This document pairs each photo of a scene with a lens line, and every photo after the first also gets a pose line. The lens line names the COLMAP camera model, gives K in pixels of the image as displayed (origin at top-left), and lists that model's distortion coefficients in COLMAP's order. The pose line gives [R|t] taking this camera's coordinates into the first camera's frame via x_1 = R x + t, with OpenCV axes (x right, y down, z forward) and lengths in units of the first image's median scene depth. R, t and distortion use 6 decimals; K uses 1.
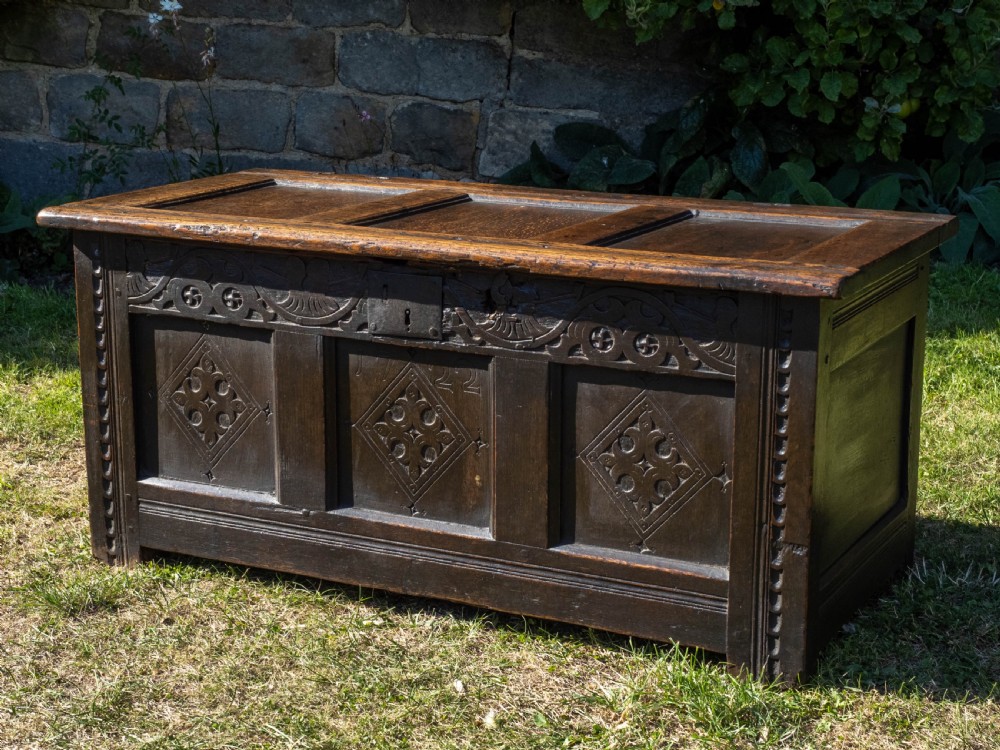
lens RADIAL K [[1774.6, 0, 551.8], [0, 1774.6, 422.3], [0, 0, 1]] dist [-0.010019, 0.000000]
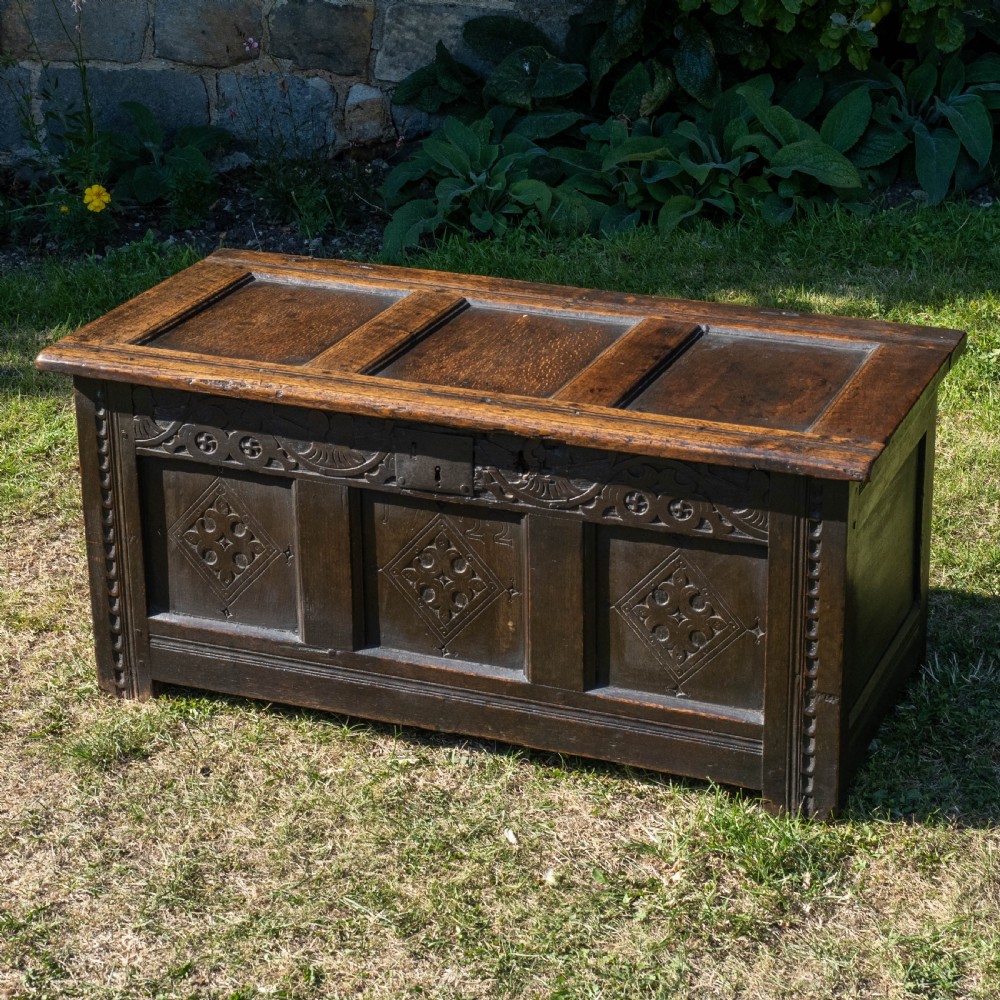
lens RADIAL K [[2378.1, 0, 573.2], [0, 2378.1, 390.8], [0, 0, 1]] dist [-0.035083, 0.000000]
pose [[0.995685, -0.042088, 0.082705, -0.110976], [0.034348, 0.995084, 0.092885, -0.222746], [-0.086208, -0.089643, 0.992236, -0.340365]]
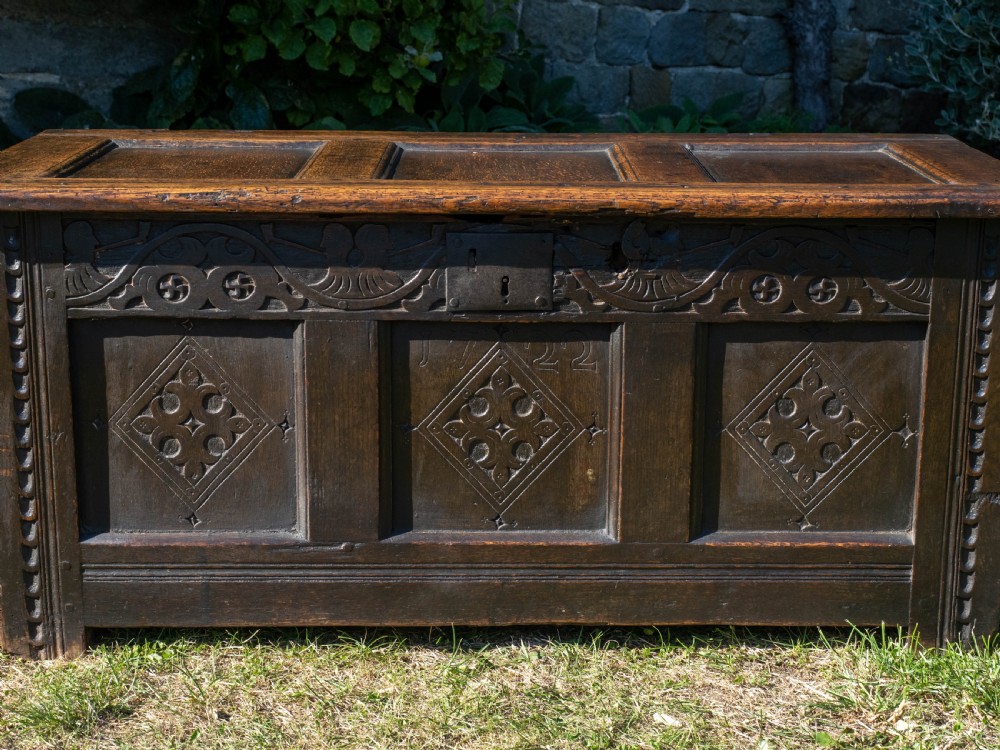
lens RADIAL K [[1774.6, 0, 523.7], [0, 1774.6, 396.4], [0, 0, 1]] dist [-0.010019, 0.000000]
pose [[0.886446, -0.113120, 0.448795, -0.430195], [0.114084, 0.993157, 0.024993, -0.027582], [-0.448551, 0.029046, 0.893285, 0.262797]]
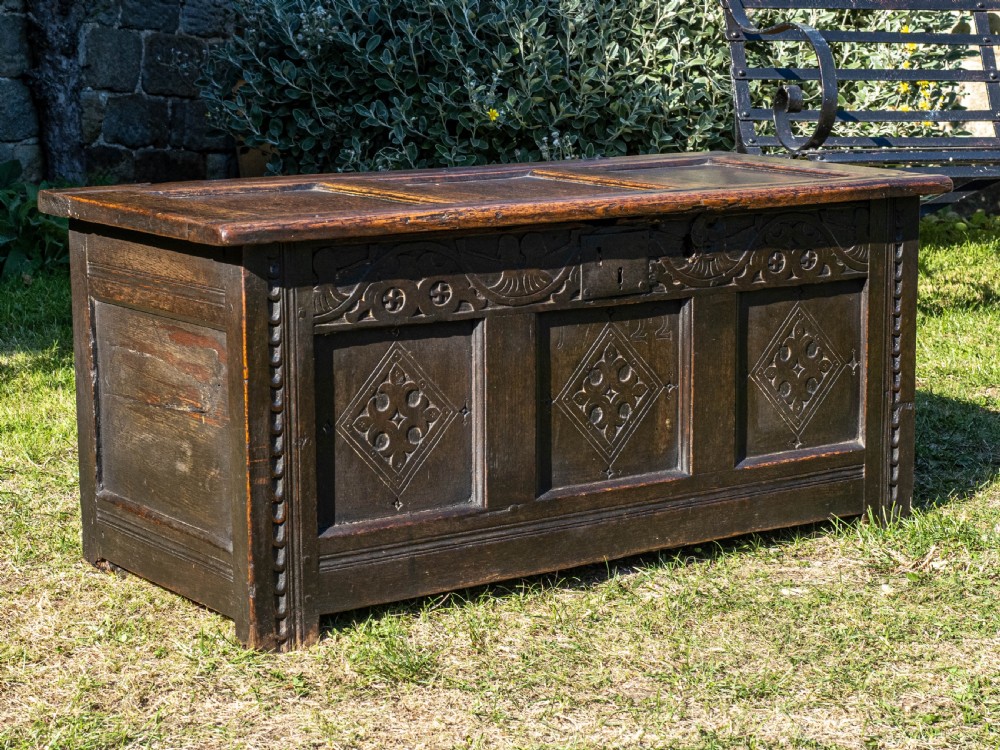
lens RADIAL K [[2243.6, 0, 542.4], [0, 2243.6, 307.9], [0, 0, 1]] dist [-0.024980, 0.000000]
pose [[0.469152, -0.129815, 0.873524, -1.189330], [0.229072, 0.973170, 0.021594, -0.076594], [-0.852891, 0.189969, 0.486302, 0.402571]]
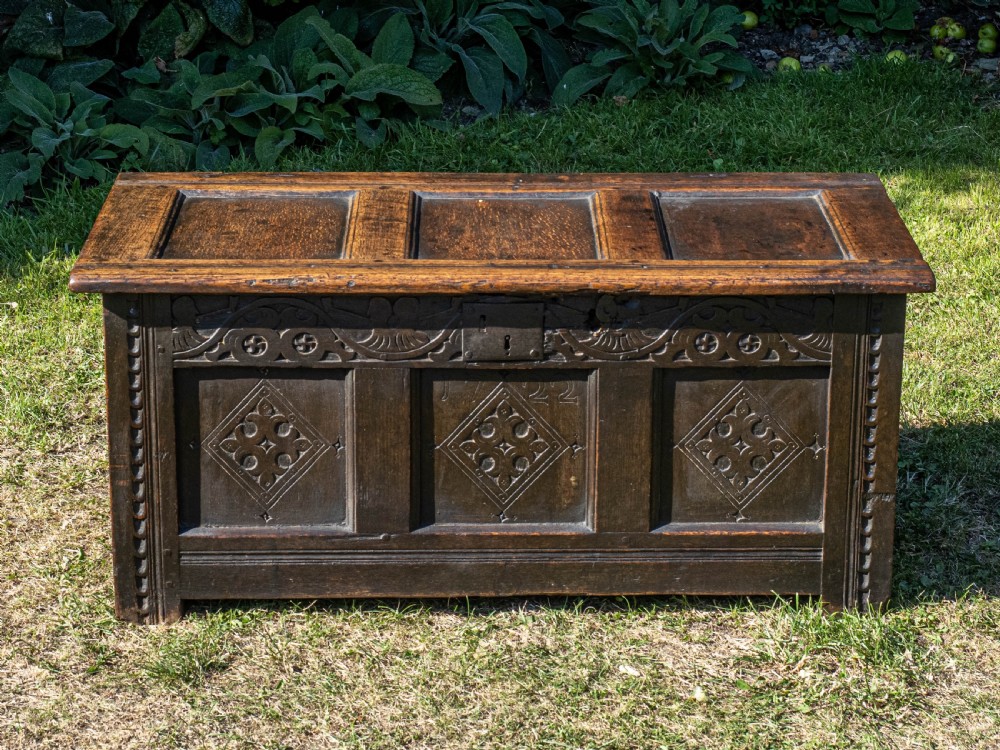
lens RADIAL K [[2522.9, 0, 560.6], [0, 2522.9, 220.9], [0, 0, 1]] dist [-0.030489, 0.000000]
pose [[0.877261, -0.127865, 0.462670, -0.722549], [0.115470, 0.991779, 0.055151, -0.205150], [-0.465918, 0.005043, 0.884814, -0.347297]]
